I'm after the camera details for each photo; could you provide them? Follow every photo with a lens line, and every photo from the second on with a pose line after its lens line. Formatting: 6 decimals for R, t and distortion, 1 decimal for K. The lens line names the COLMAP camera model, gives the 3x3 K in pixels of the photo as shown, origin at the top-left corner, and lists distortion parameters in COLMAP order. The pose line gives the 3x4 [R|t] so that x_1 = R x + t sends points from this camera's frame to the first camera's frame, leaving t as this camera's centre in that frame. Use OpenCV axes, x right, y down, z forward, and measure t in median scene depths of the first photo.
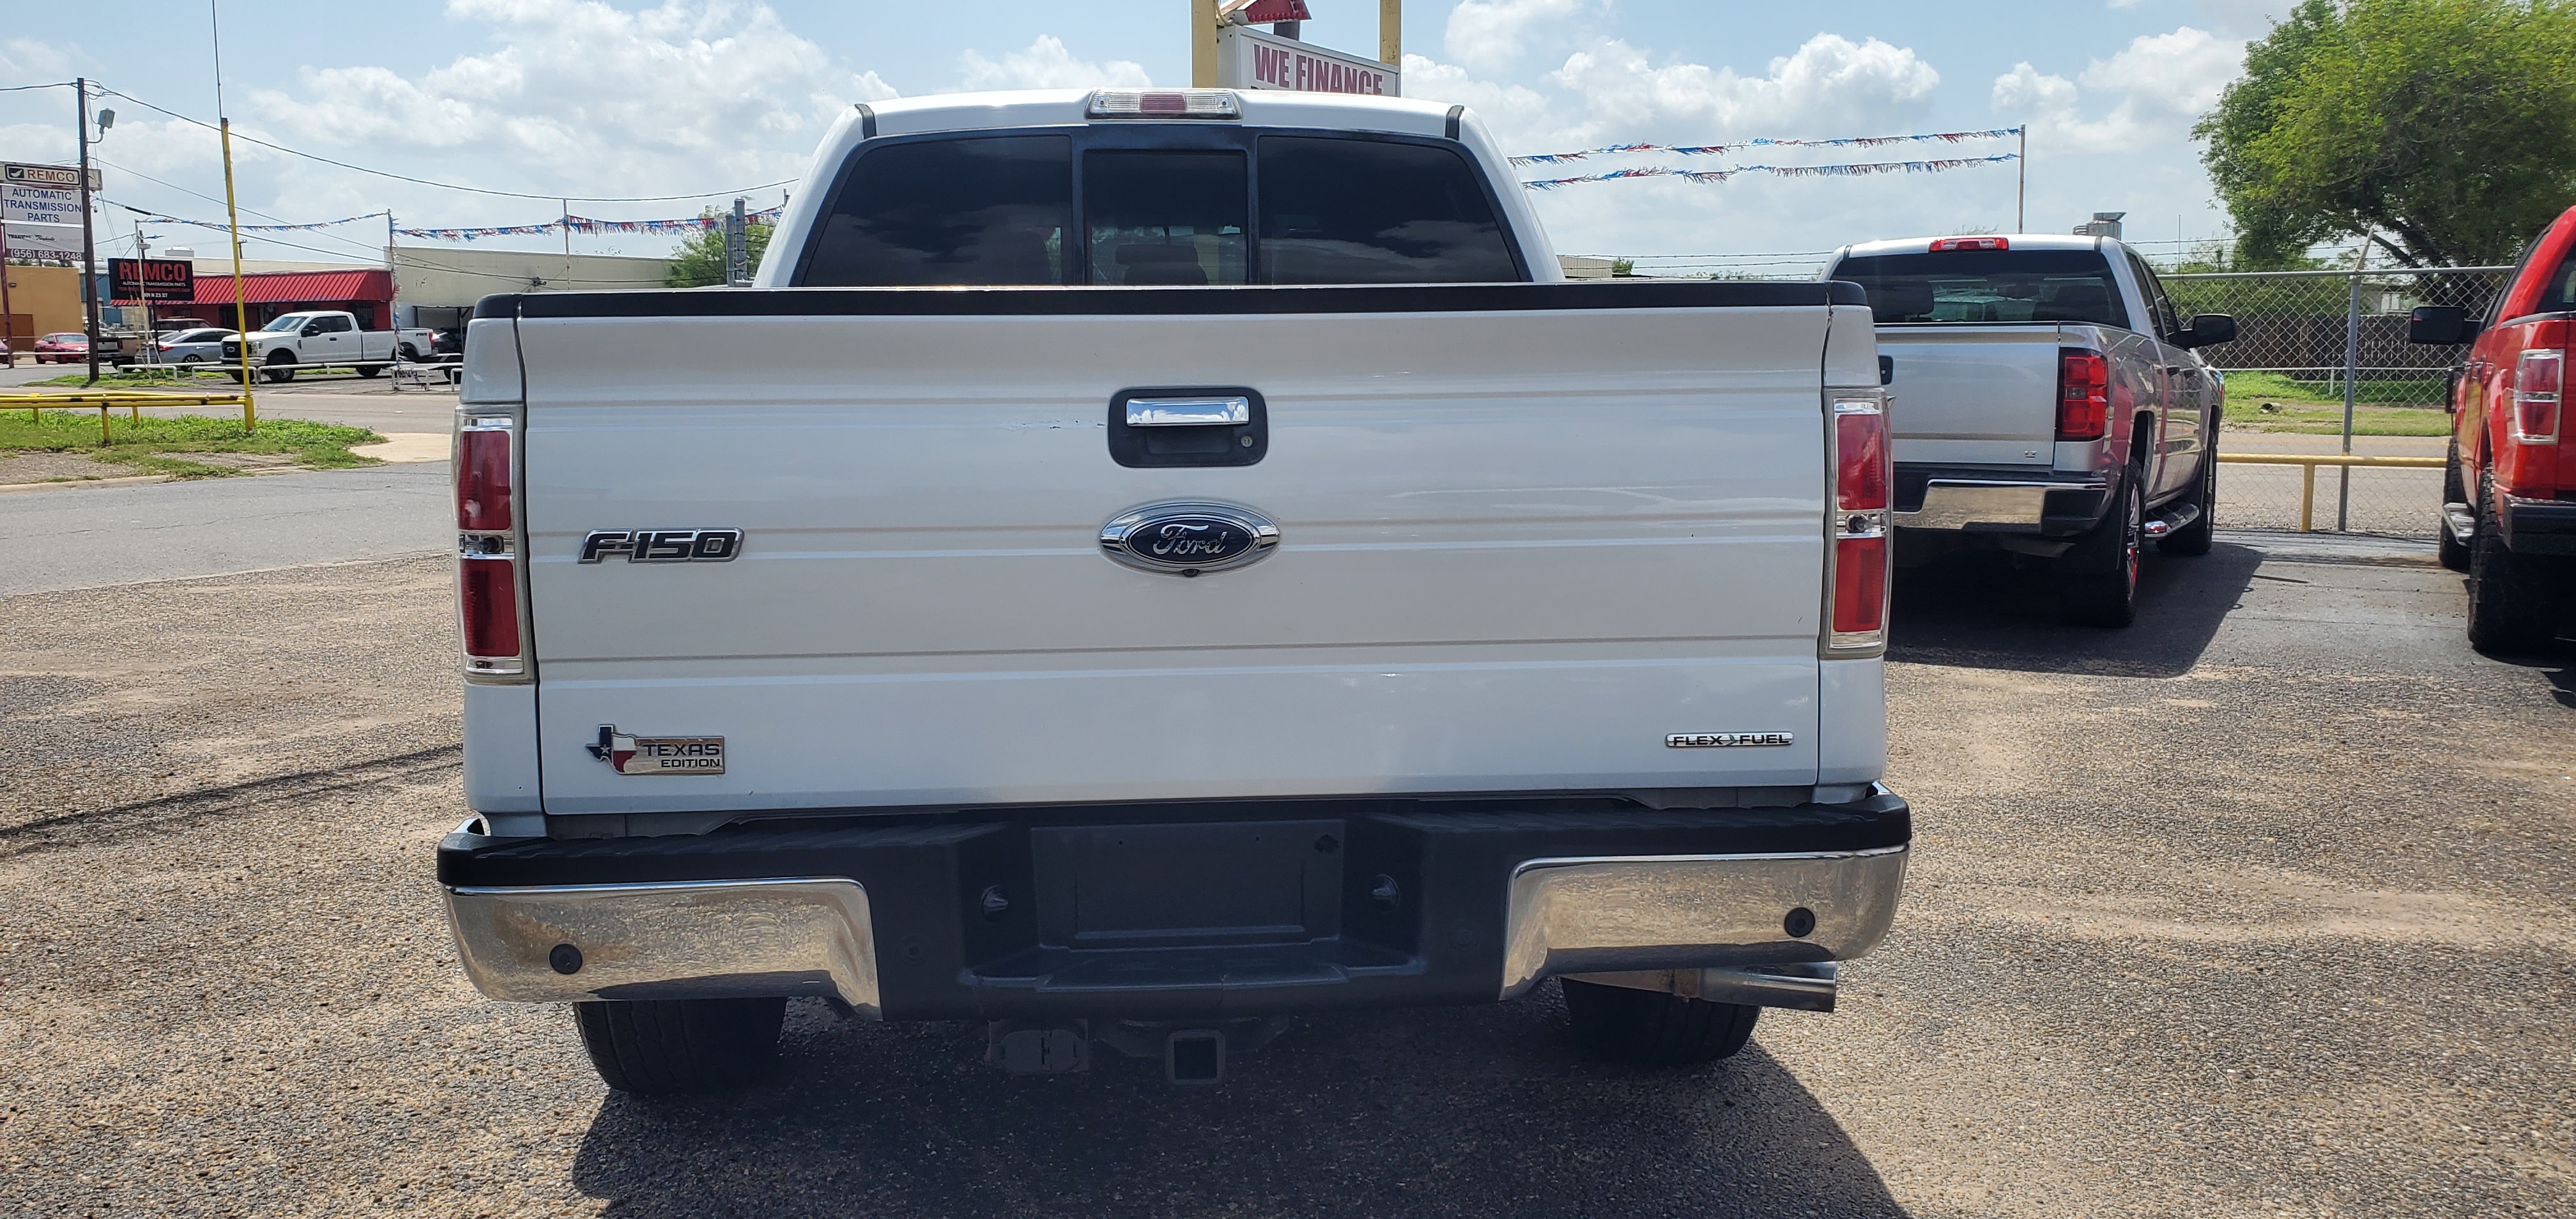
lens RADIAL K [[2023.7, 0, 1266.0], [0, 2023.7, 674.5], [0, 0, 1]] dist [0.014370, -0.010503]
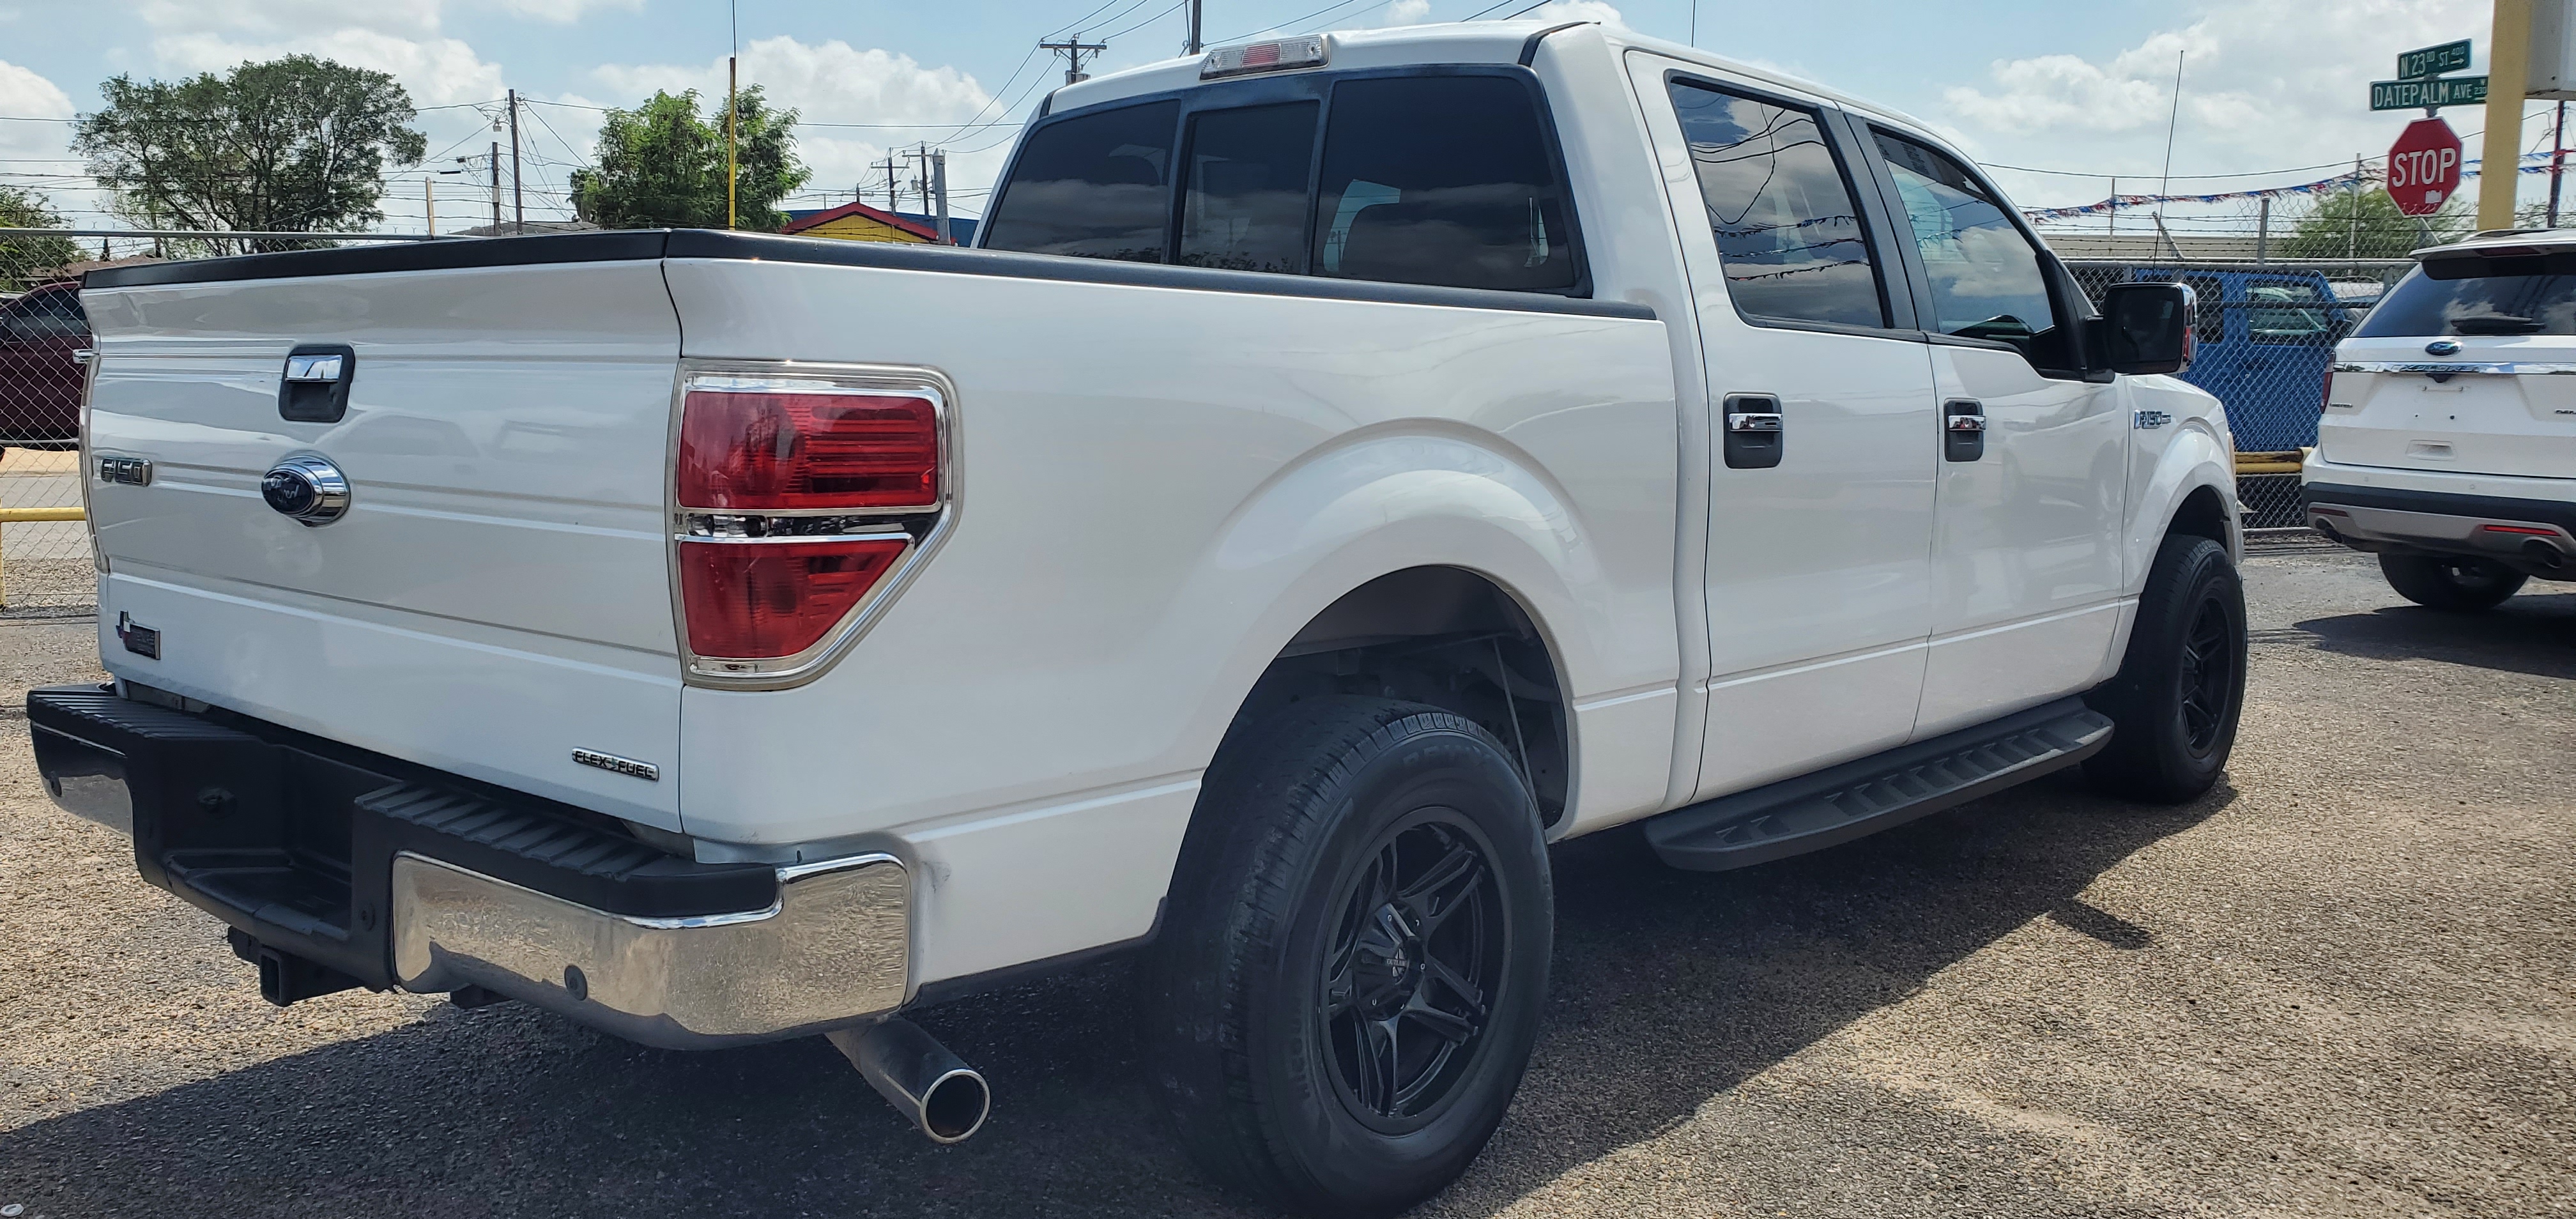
lens RADIAL K [[2023.5, 0, 1278.0], [0, 2023.5, 686.2], [0, 0, 1]] dist [0.106524, -0.195247]
pose [[0.700492, 0.125151, -0.702601, 0.632122], [-0.118737, 0.991220, 0.058180, -0.051454], [0.703713, 0.042670, 0.709202, 0.354111]]
